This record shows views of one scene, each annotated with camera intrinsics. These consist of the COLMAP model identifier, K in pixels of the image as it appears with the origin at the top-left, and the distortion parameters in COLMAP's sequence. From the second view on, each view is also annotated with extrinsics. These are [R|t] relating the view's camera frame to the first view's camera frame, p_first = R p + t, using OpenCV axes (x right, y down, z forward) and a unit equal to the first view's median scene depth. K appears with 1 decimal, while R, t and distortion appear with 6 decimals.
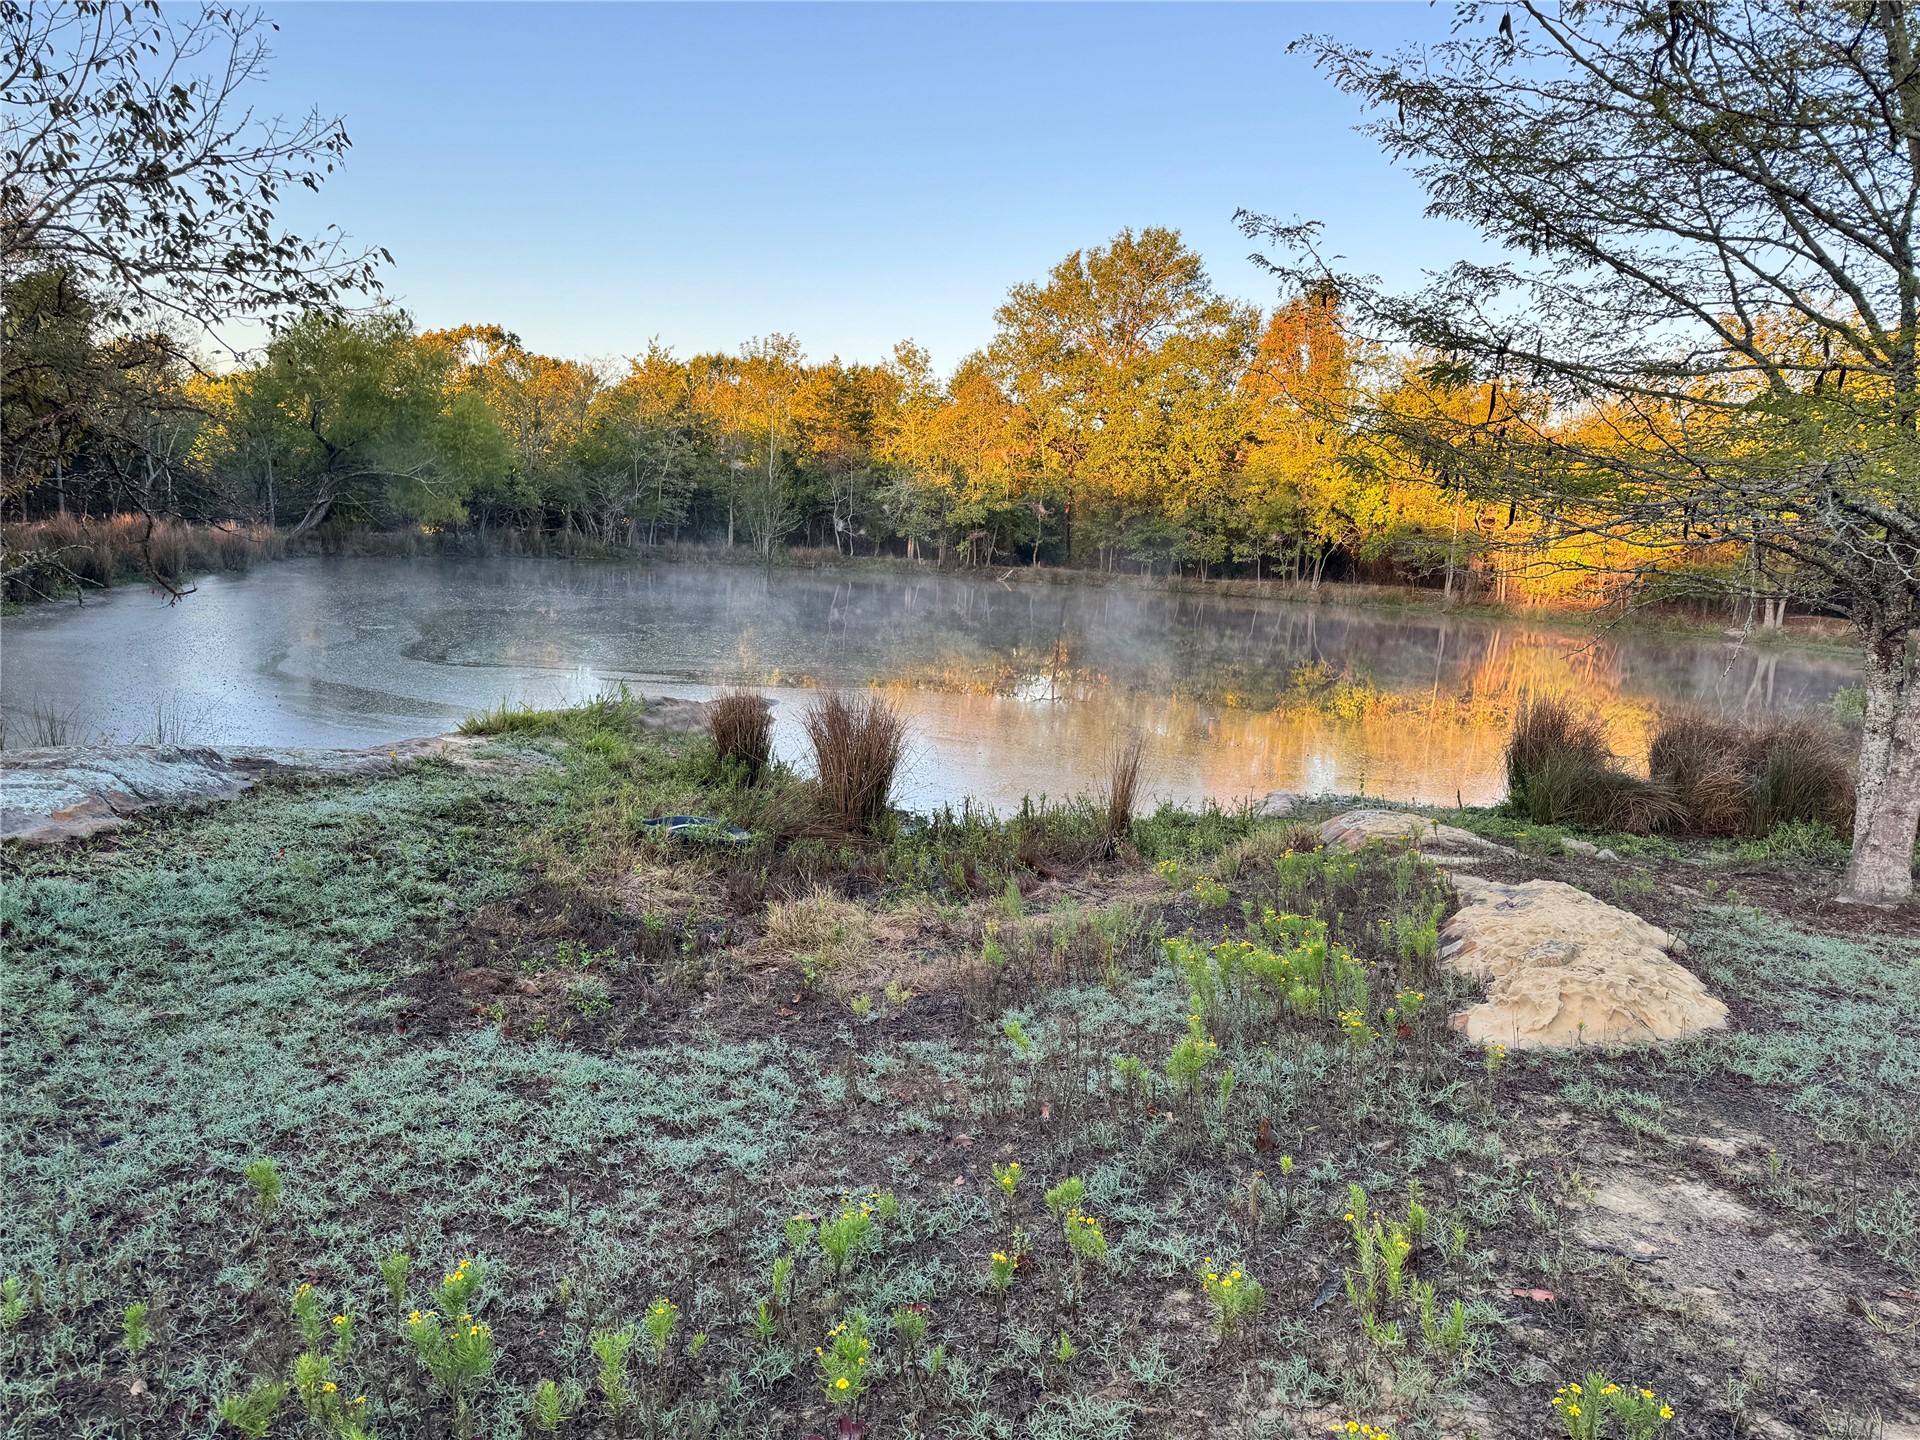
lens RADIAL K [[1306.2, 0, 960.0], [0, 1306.2, 720.0], [0, 0, 1]] dist [0.134712, 0.000283]
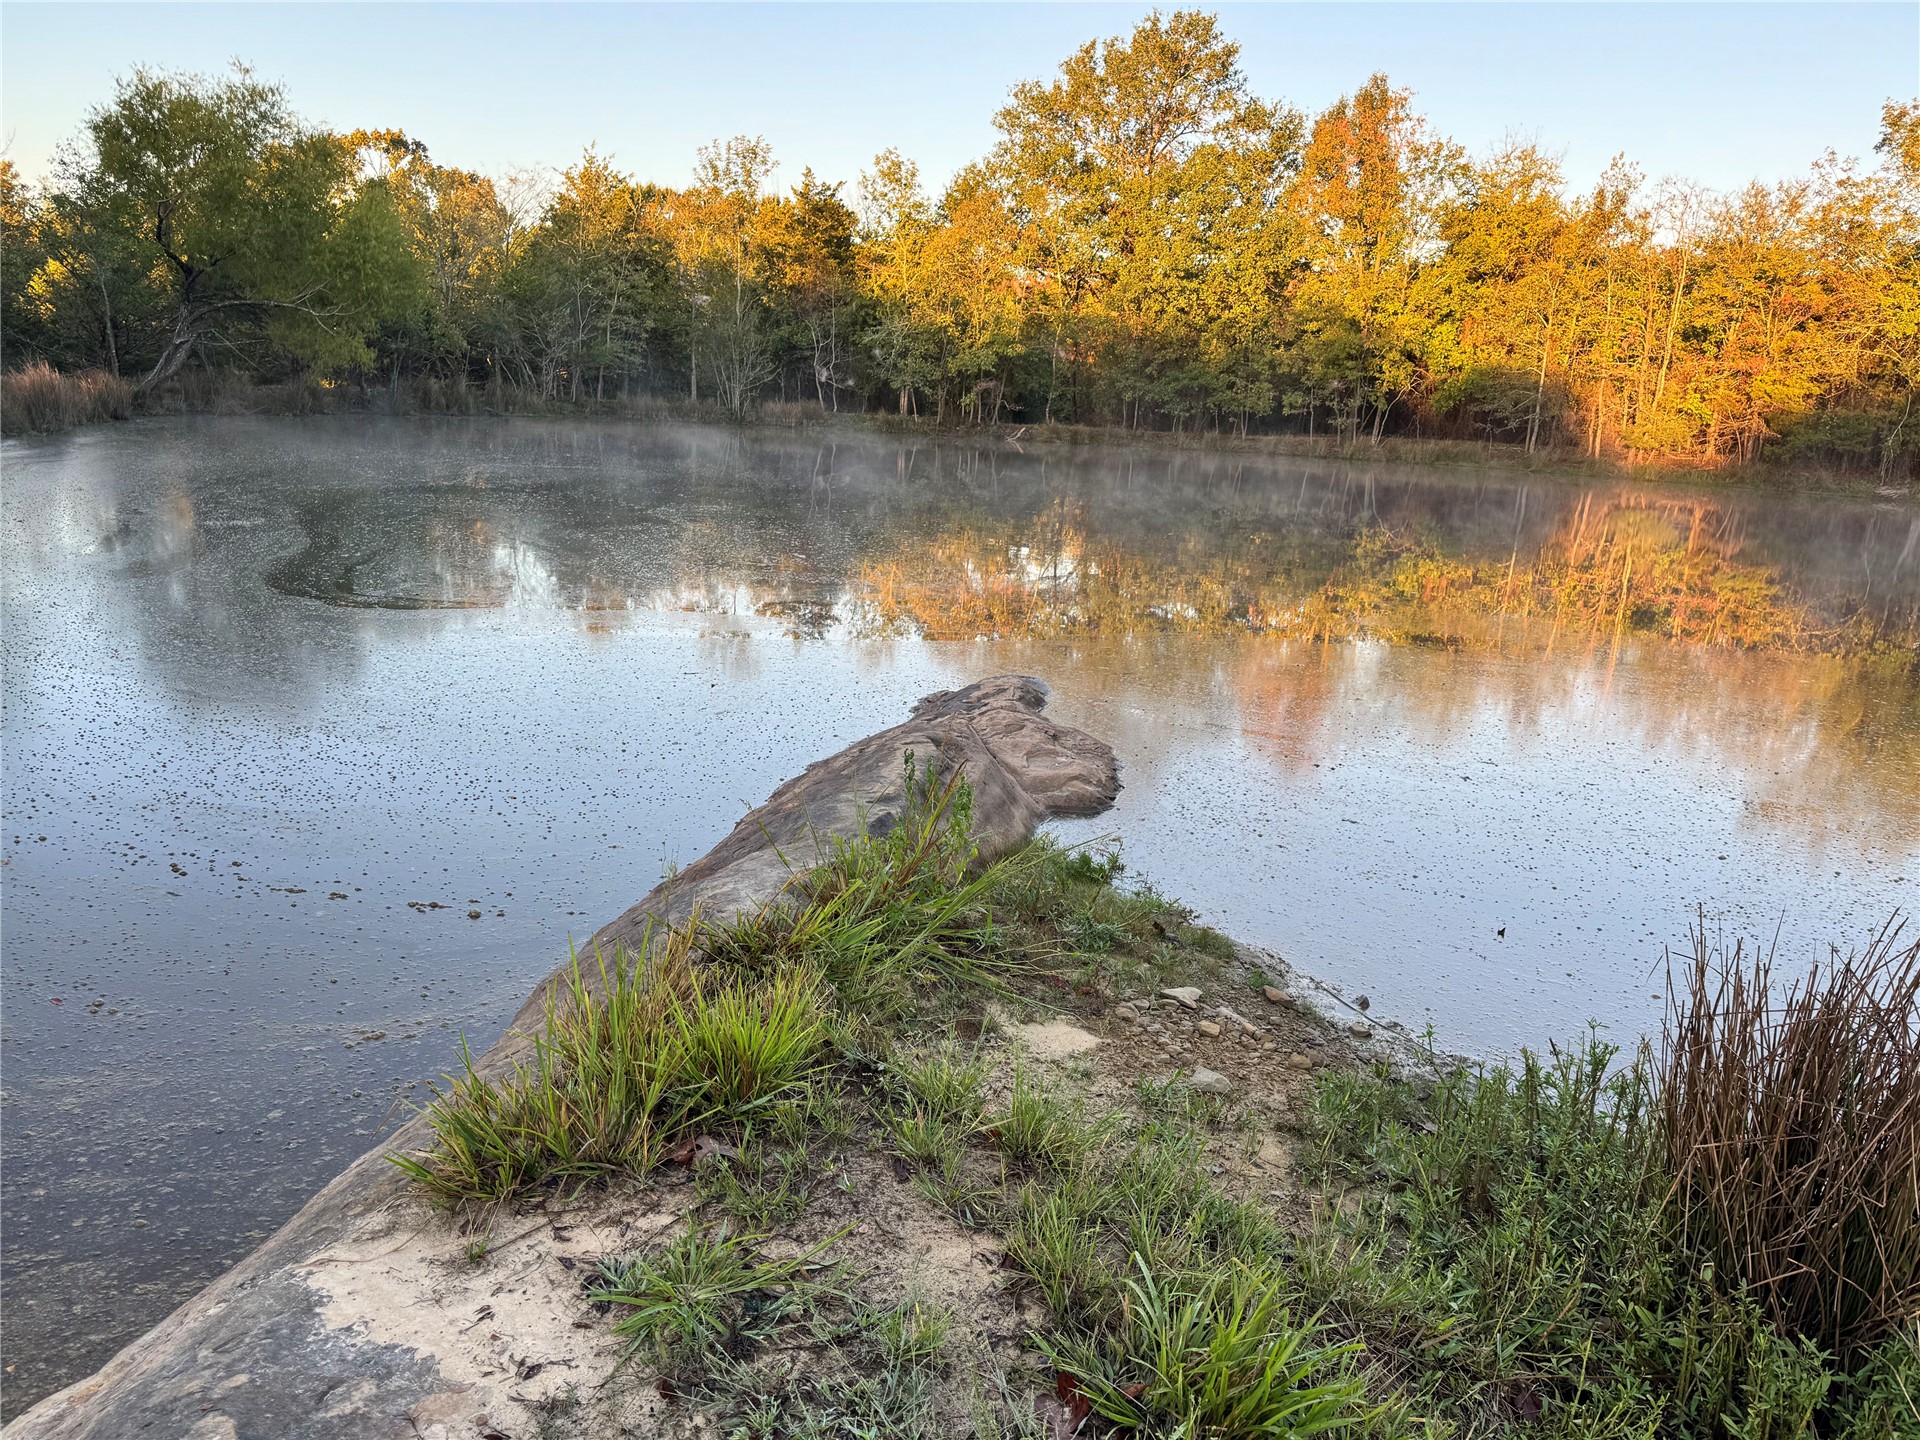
lens RADIAL K [[1339.5, 0, 960.0], [0, 1339.5, 720.0], [0, 0, 1]] dist [0.042707, -0.005267]
pose [[0.998745, -0.021111, 0.045425, -0.046519], [0.016627, 0.995155, 0.096905, -0.010638], [-0.047250, -0.096028, 0.994257, 0.121499]]
